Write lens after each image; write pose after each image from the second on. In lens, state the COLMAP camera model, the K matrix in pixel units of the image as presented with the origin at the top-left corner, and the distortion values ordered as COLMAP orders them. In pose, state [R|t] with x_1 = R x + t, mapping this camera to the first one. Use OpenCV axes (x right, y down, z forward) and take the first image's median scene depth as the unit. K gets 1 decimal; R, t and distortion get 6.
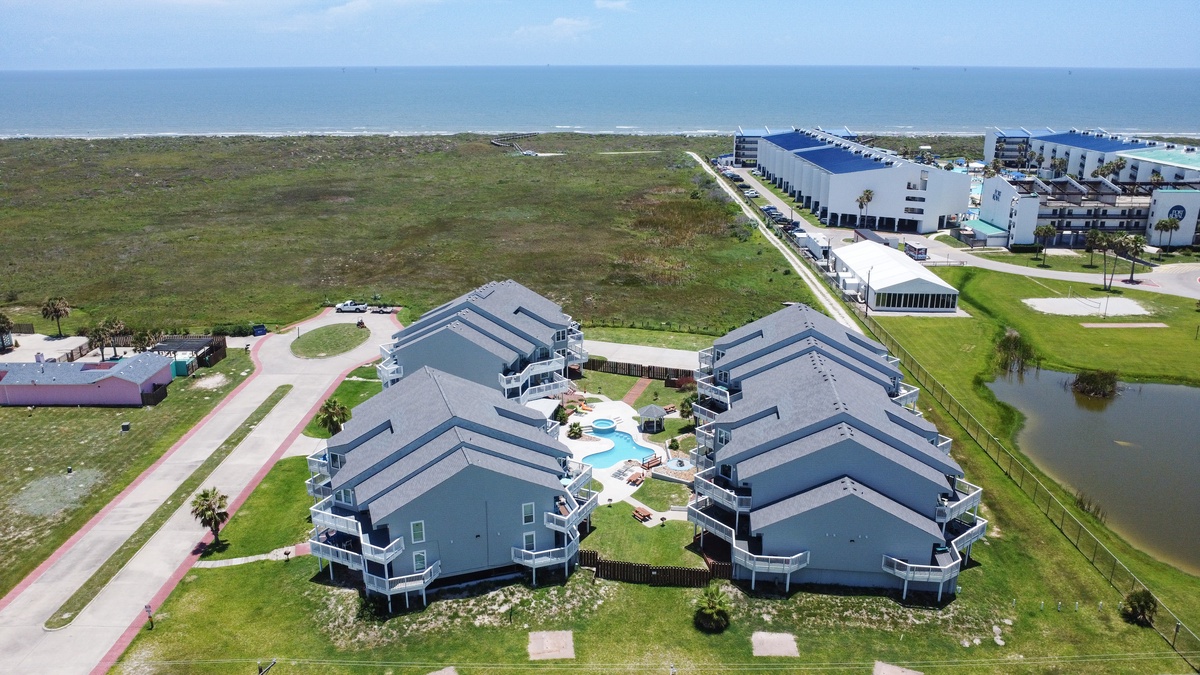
lens RADIAL K [[896.7, 0, 600.0], [0, 896.7, 337.5], [0, 0, 1]] dist [-0.002187, -0.000975]
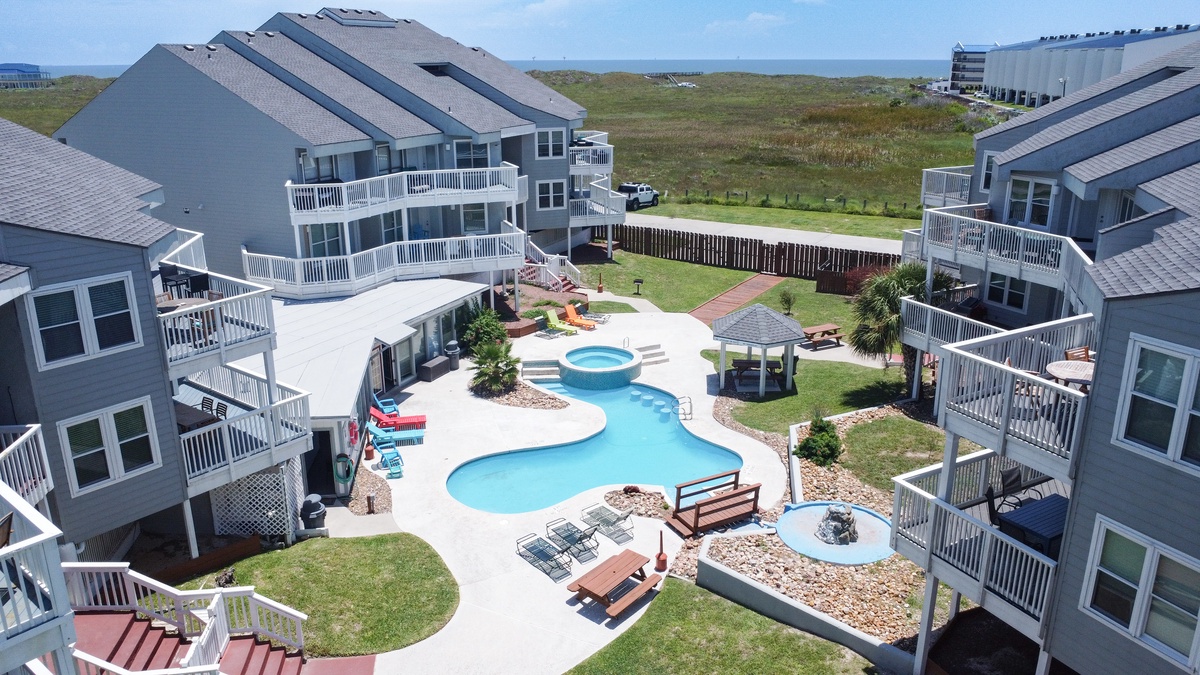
lens RADIAL K [[896.7, 0, 600.0], [0, 896.7, 337.5], [0, 0, 1]] dist [-0.002187, -0.000975]
pose [[0.979566, 0.062939, -0.191020, 0.064248], [-0.061947, 0.998017, 0.011166, 0.085833], [0.191344, 0.000895, 0.981523, 0.697371]]
